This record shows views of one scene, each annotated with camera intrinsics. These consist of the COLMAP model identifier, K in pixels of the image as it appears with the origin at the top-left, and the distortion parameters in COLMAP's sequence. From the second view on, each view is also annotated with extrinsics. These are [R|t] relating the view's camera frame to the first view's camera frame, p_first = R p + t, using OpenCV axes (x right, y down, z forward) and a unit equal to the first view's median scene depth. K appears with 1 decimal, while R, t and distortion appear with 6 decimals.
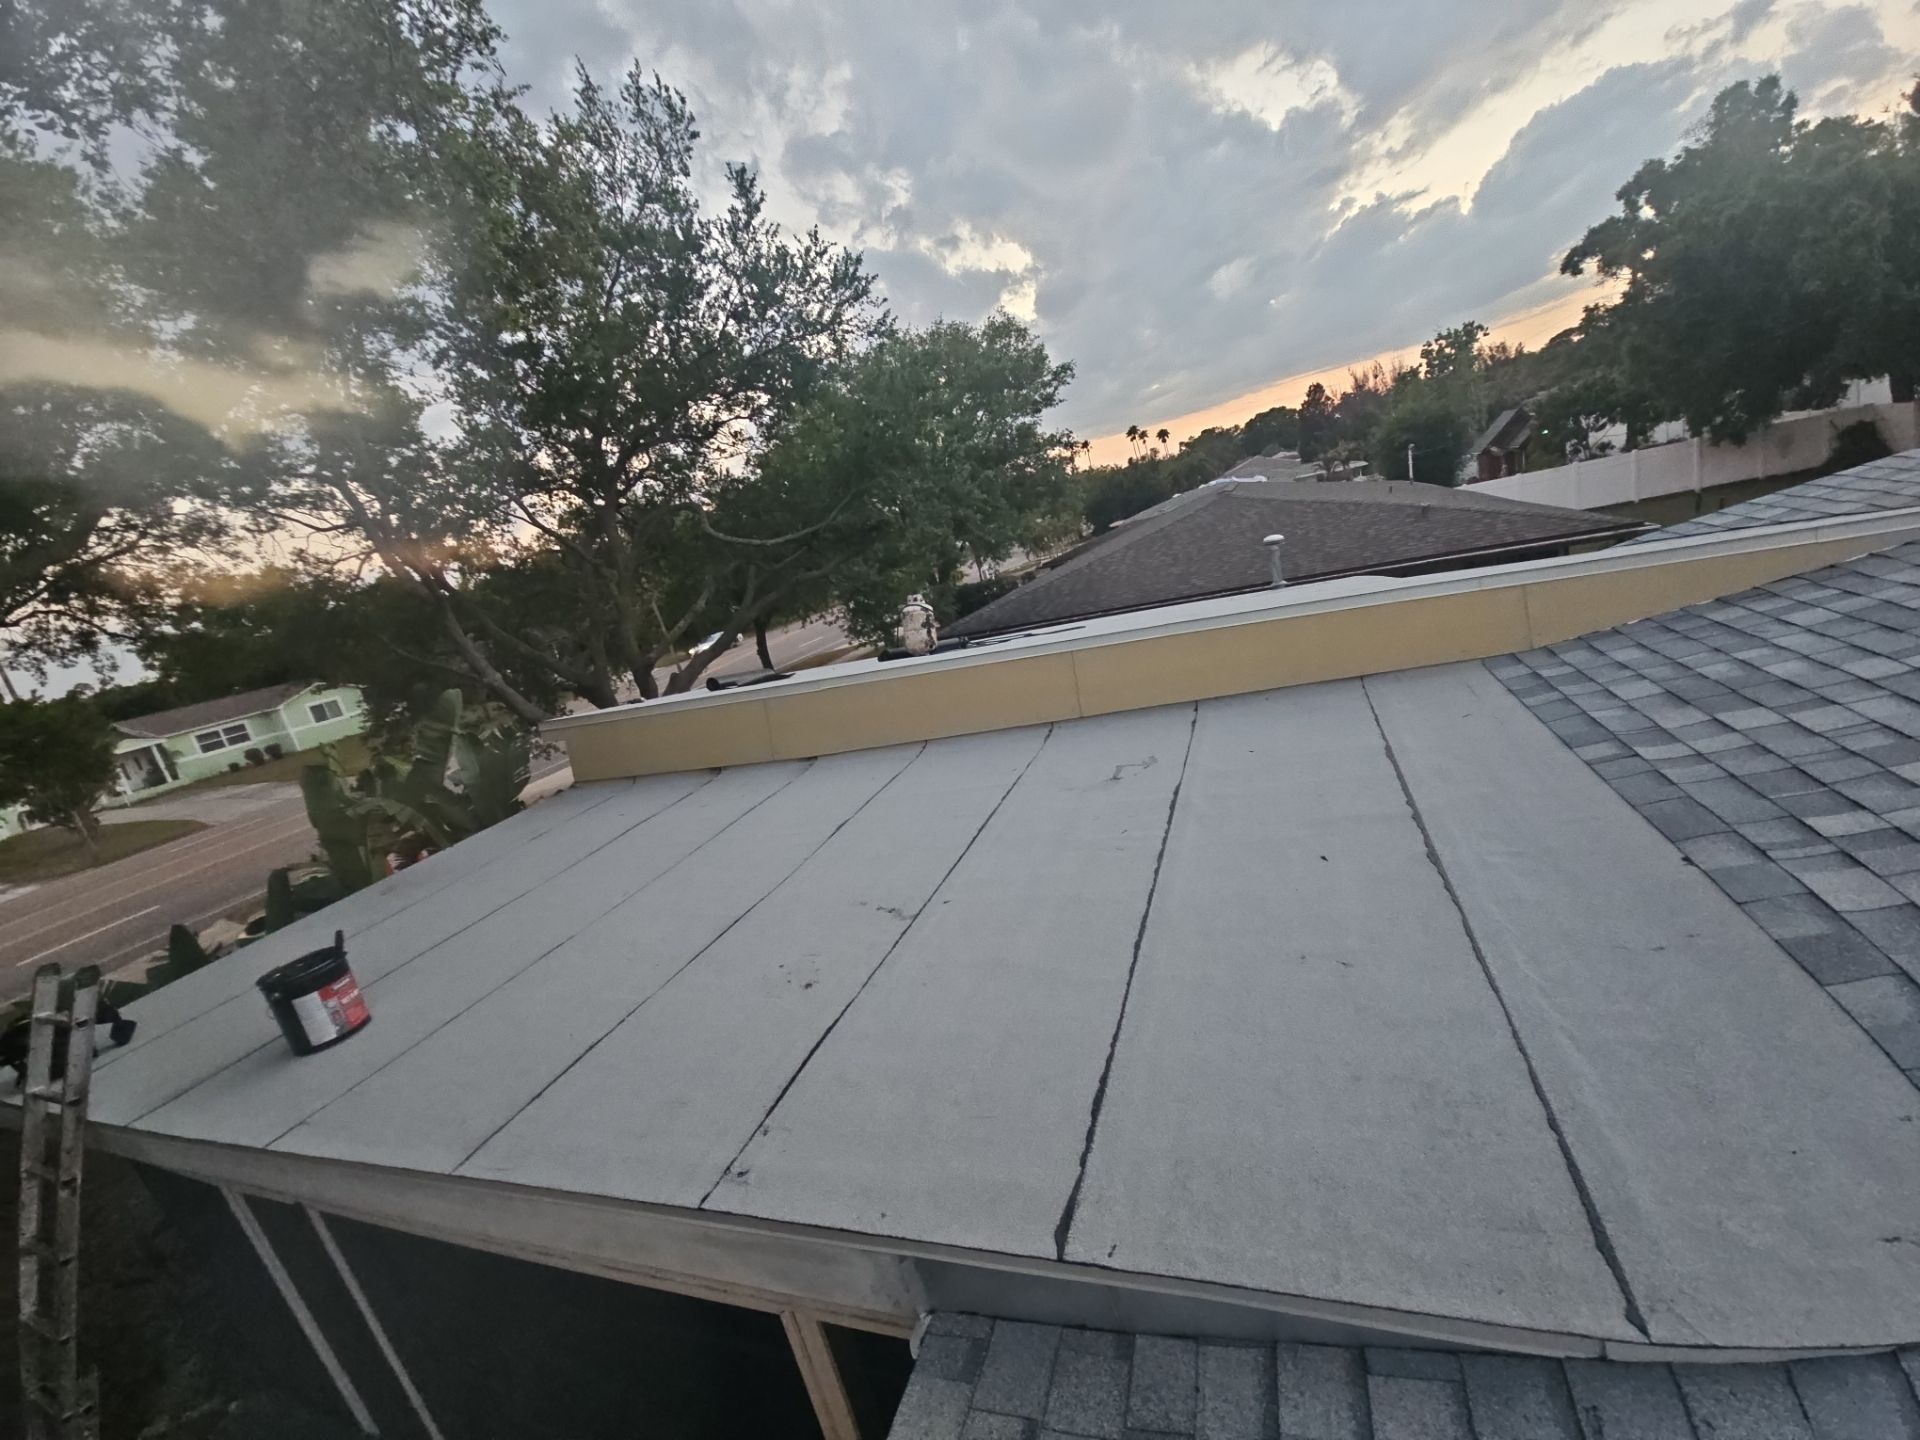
lens RADIAL K [[774.5, 0, 960.0], [0, 774.5, 720.0], [0, 0, 1]] dist [0.000704, -0.000468]
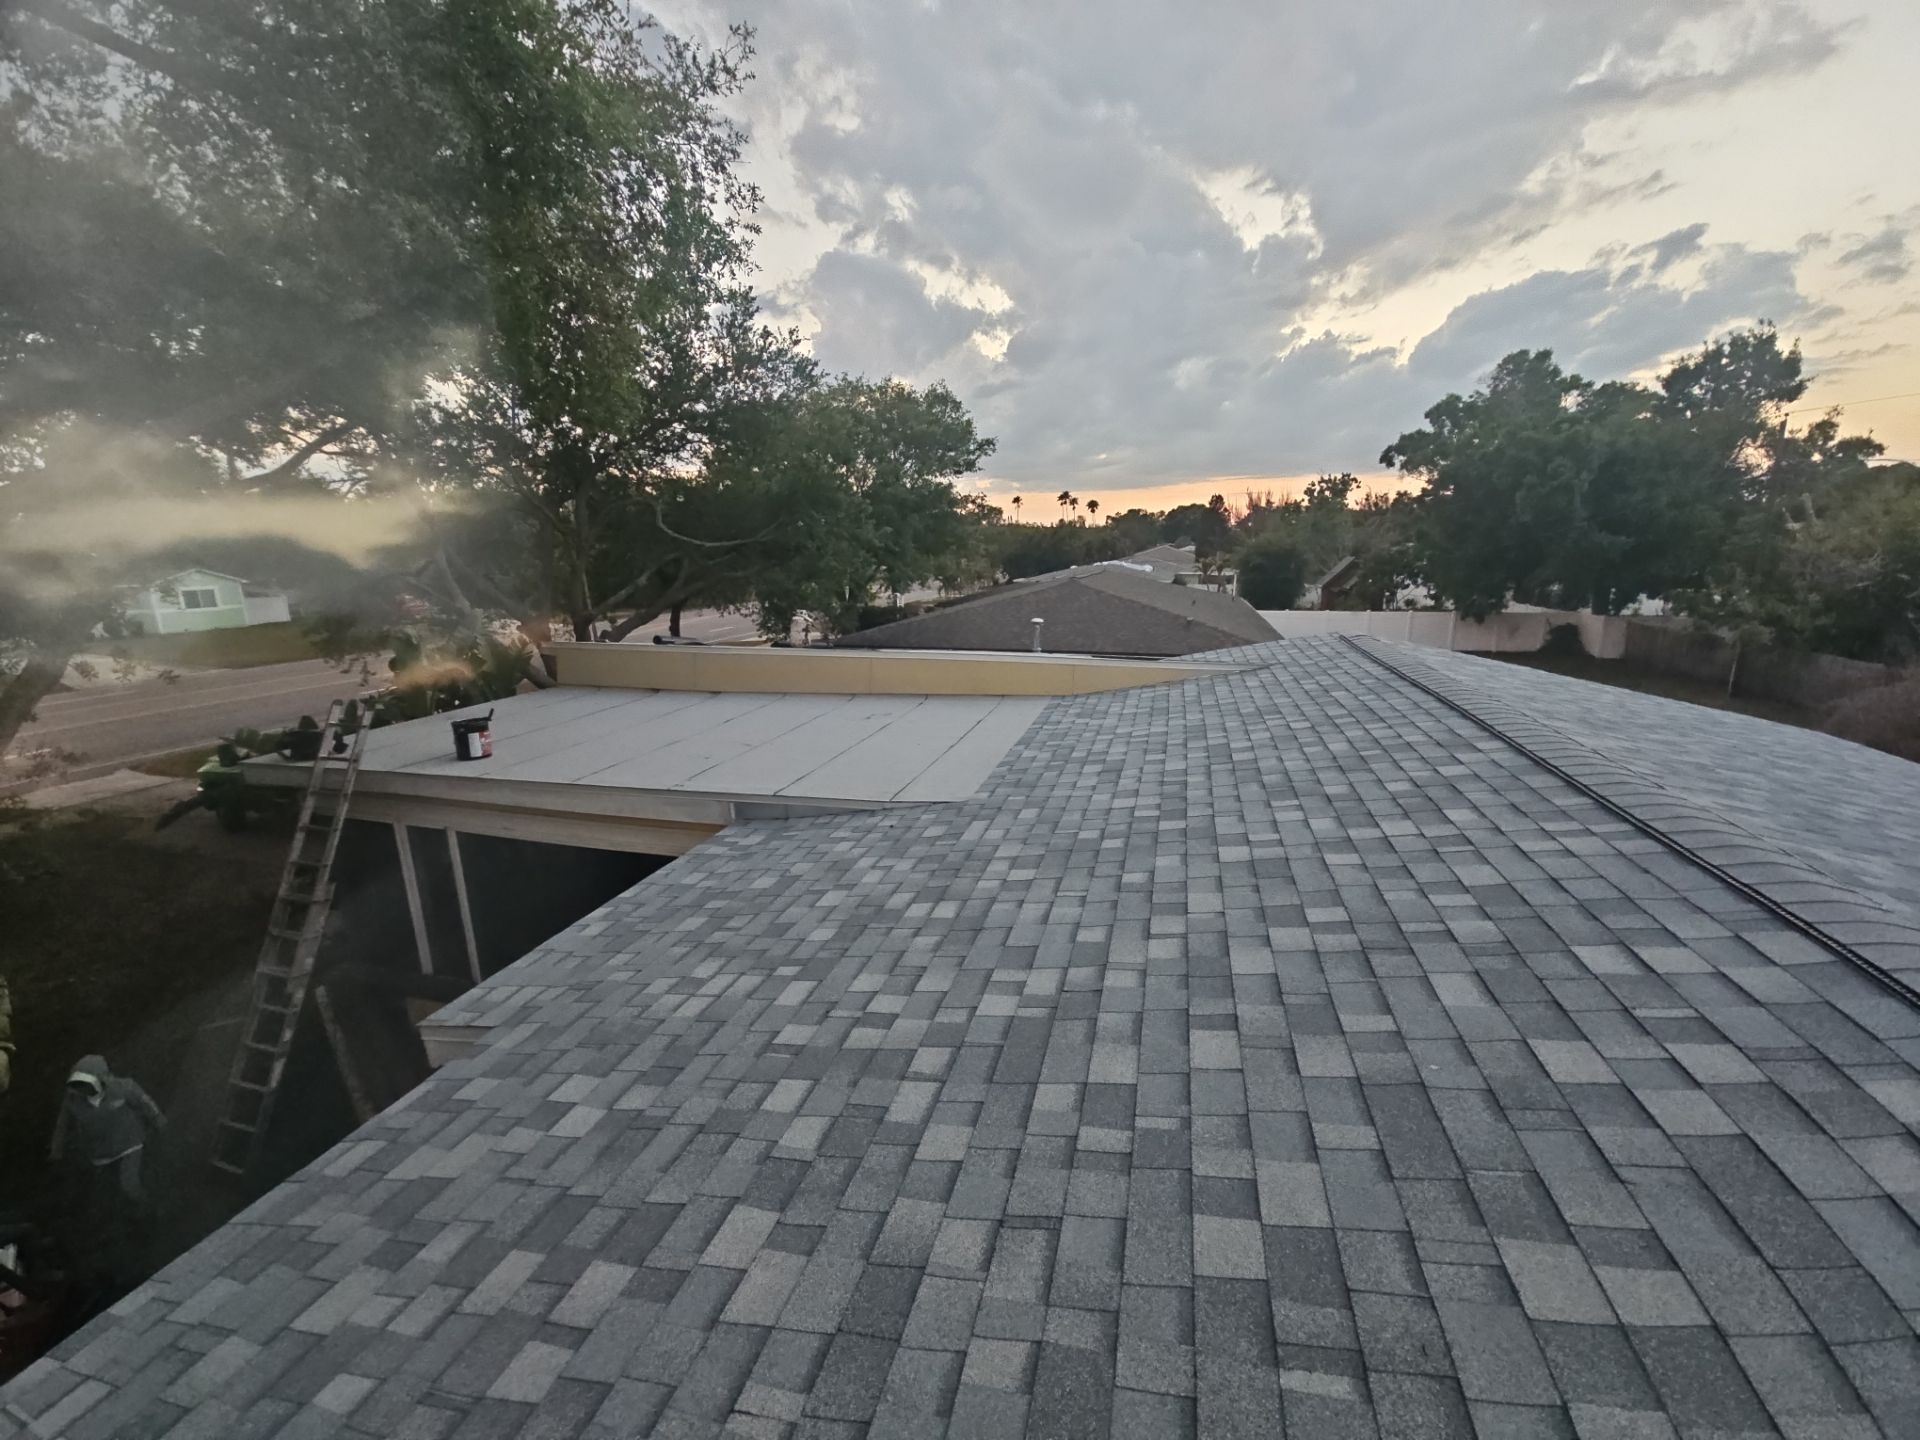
lens RADIAL K [[774.5, 0, 960.0], [0, 774.5, 720.0], [0, 0, 1]] dist [0.000704, -0.000468]
pose [[0.974442, 0.184709, 0.127852, 0.023063], [-0.180225, 0.982554, -0.045896, 0.017537], [-0.134099, 0.021681, 0.990731, -0.143875]]
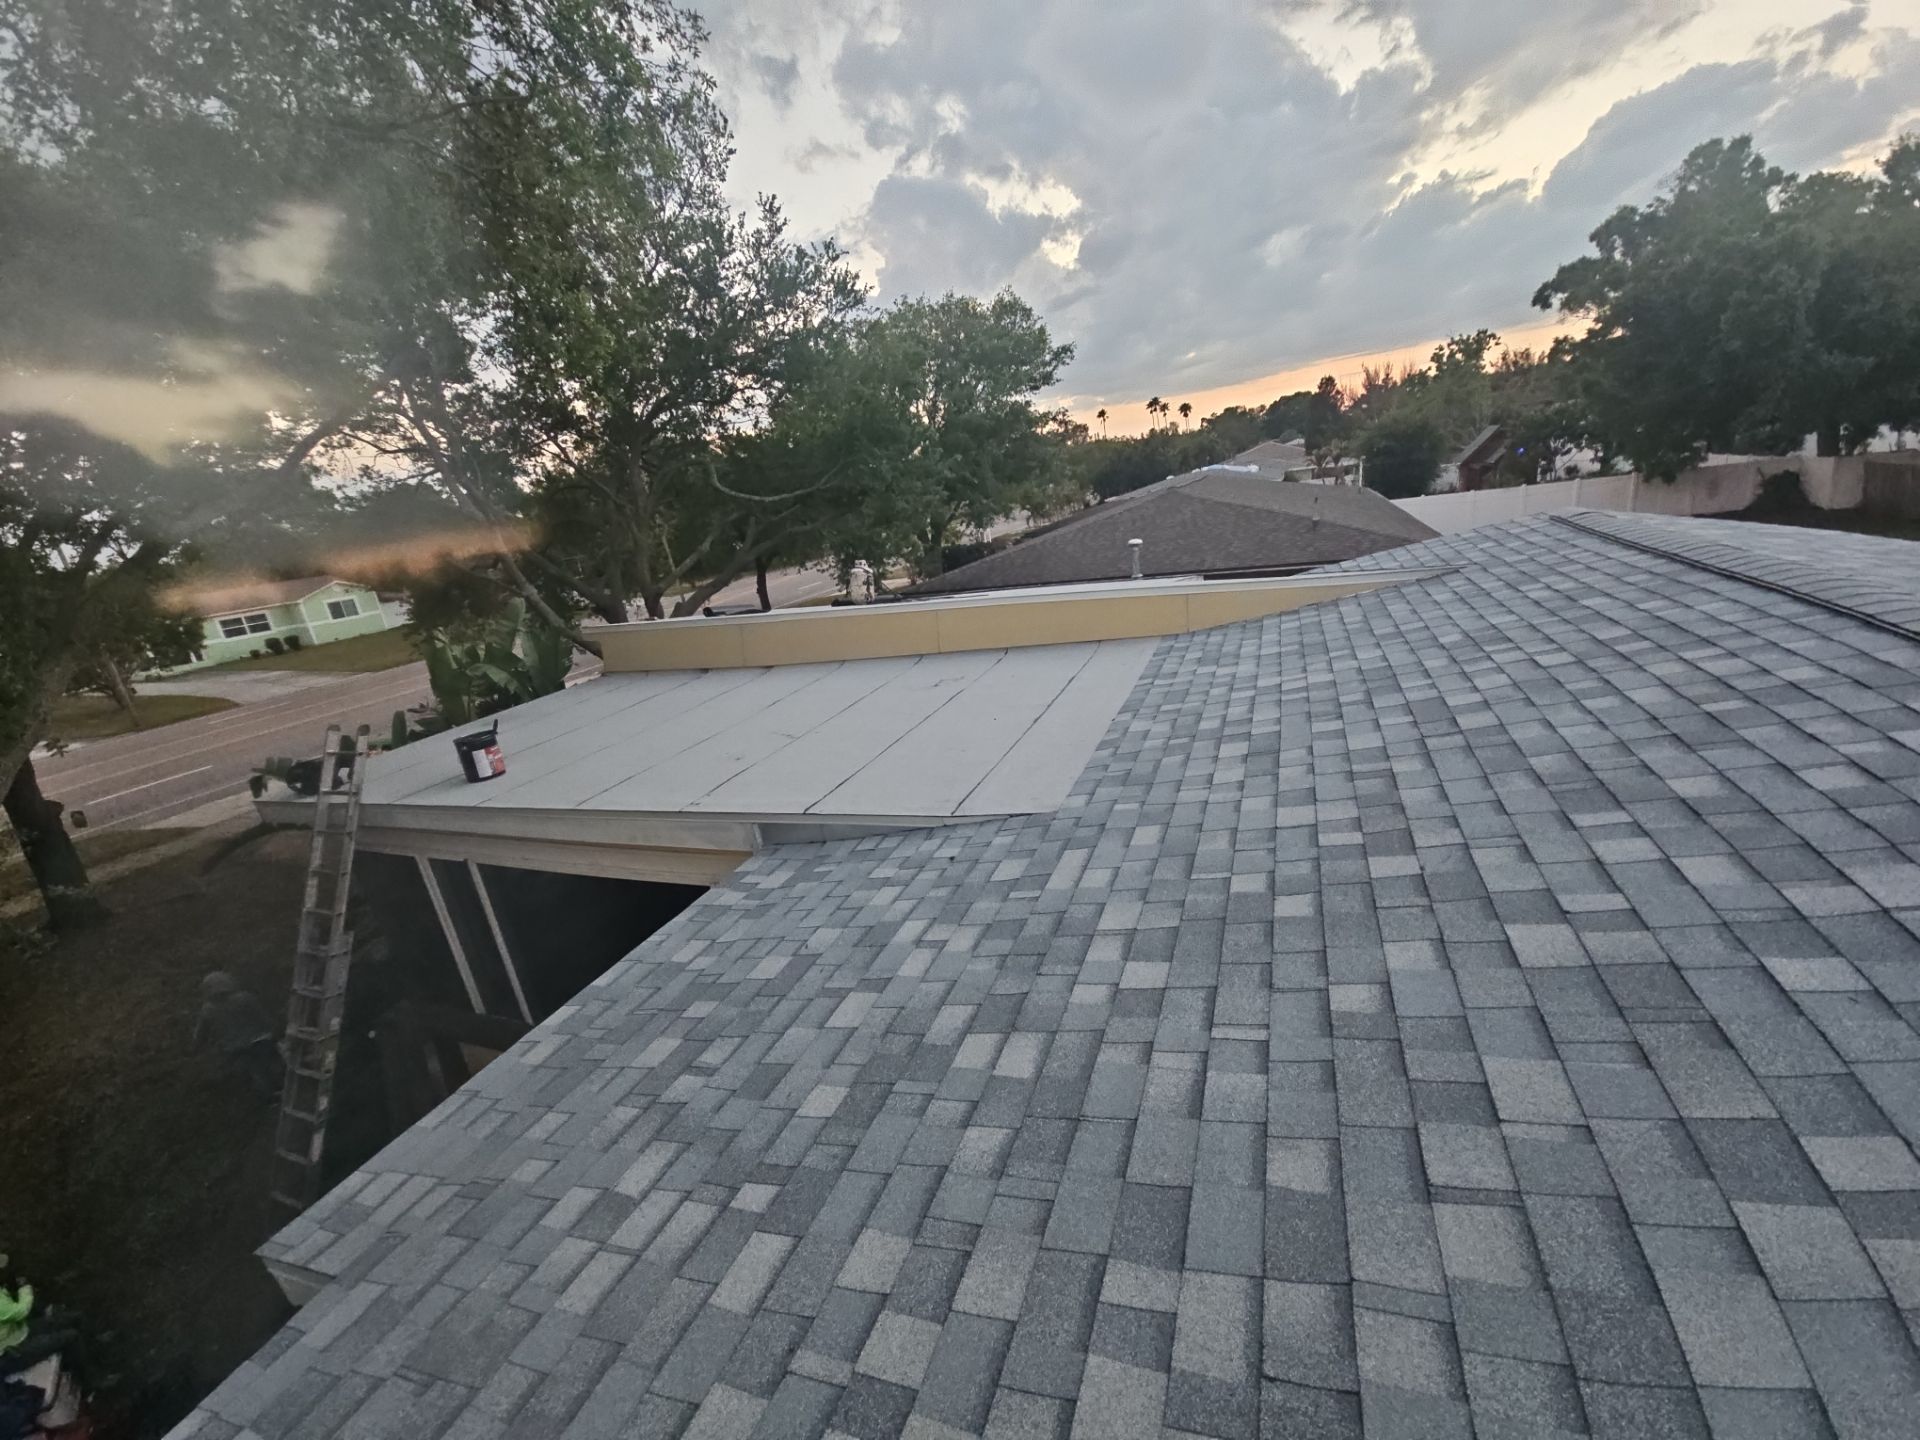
lens RADIAL K [[774.5, 0, 960.0], [0, 774.5, 720.0], [0, 0, 1]] dist [0.000704, -0.000468]
pose [[0.995768, 0.091689, 0.006308, 0.032921], [-0.091897, 0.994278, 0.054463, 0.007029], [-0.001279, -0.054812, 0.998496, -0.093565]]
